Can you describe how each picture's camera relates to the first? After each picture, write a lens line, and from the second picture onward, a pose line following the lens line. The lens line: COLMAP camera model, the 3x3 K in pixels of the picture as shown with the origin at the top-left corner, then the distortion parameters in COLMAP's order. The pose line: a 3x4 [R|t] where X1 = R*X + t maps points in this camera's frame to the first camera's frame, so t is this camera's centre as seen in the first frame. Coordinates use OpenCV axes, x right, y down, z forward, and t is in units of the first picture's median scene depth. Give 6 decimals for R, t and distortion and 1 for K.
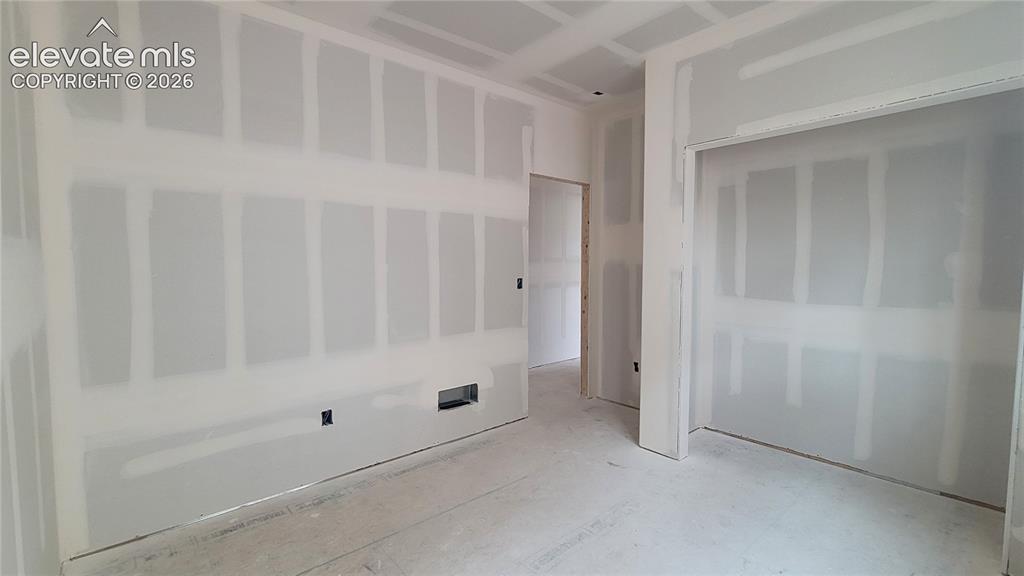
lens RADIAL K [[441.6, 0, 512.0], [0, 441.6, 288.0], [0, 0, 1]] dist [-0.001490, -0.000731]
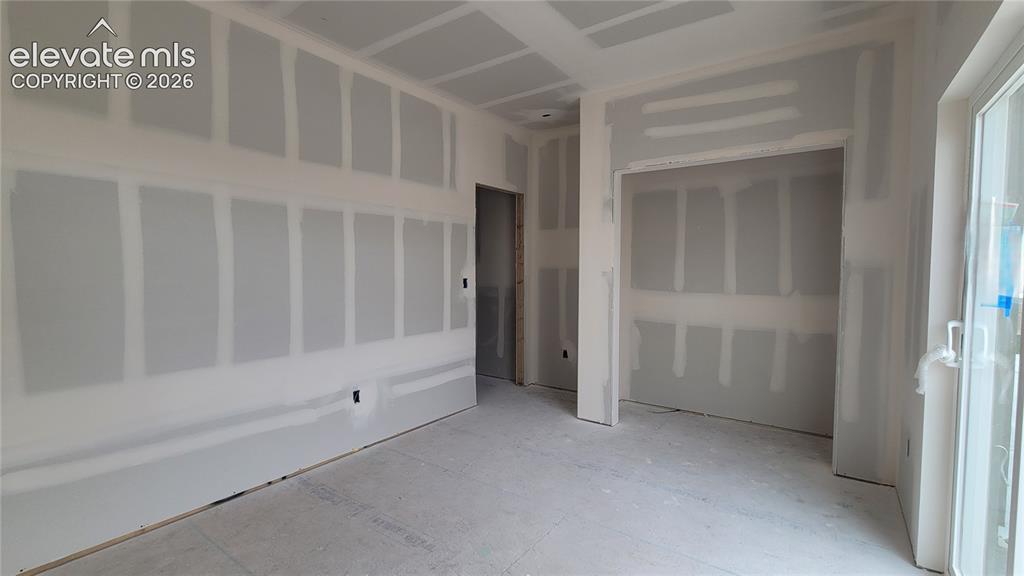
lens RADIAL K [[456.2, 0, 512.0], [0, 456.2, 288.0], [0, 0, 1]] dist [-0.003974, -0.000482]
pose [[0.968648, 0.003914, 0.248405, -0.192918], [-0.002670, 0.999982, -0.005343, 0.007450], [-0.248422, 0.004513, 0.968641, -0.161129]]
